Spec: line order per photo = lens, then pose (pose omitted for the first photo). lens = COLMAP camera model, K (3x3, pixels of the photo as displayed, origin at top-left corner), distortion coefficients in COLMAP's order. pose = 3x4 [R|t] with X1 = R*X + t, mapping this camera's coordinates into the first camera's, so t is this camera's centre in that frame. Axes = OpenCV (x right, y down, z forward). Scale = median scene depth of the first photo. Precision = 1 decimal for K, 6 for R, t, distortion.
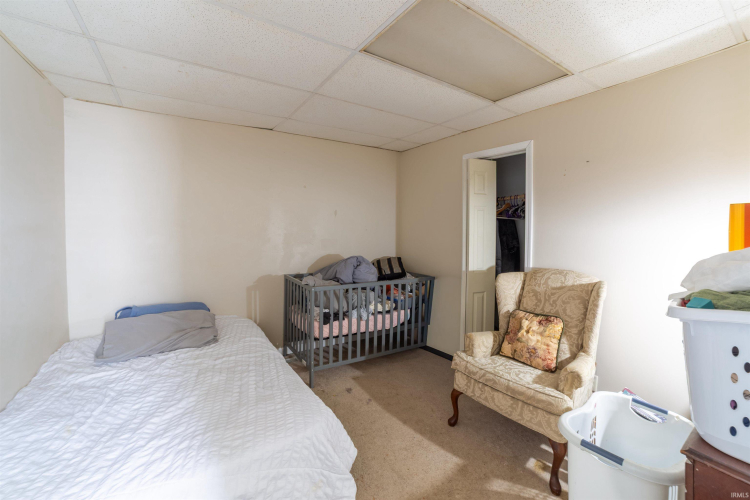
lens RADIAL K [[312.6, 0, 375.3], [0, 312.6, 239.0], [0, 0, 1]] dist [-0.107163, 0.042987]
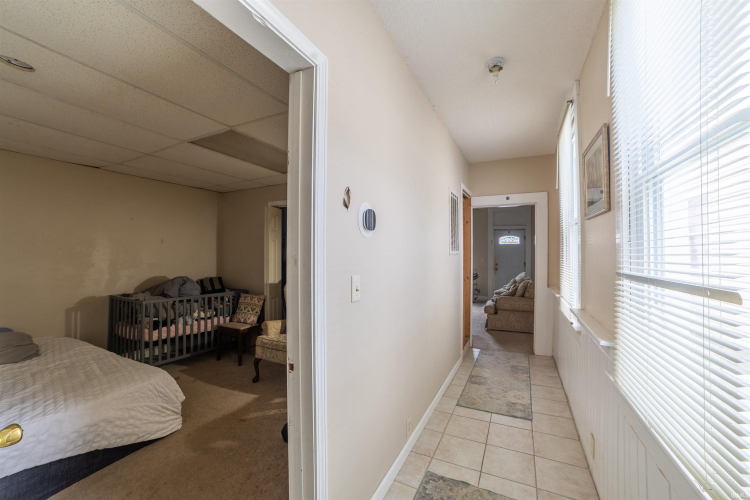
lens RADIAL K [[312.6, 0, 375.3], [0, 312.6, 239.0], [0, 0, 1]] dist [-0.107163, 0.042987]
pose [[0.867167, 0.012472, 0.497862, 0.010085], [0.026998, 0.997039, -0.072001, 0.016008], [-0.497286, 0.075878, 0.864262, -0.487403]]
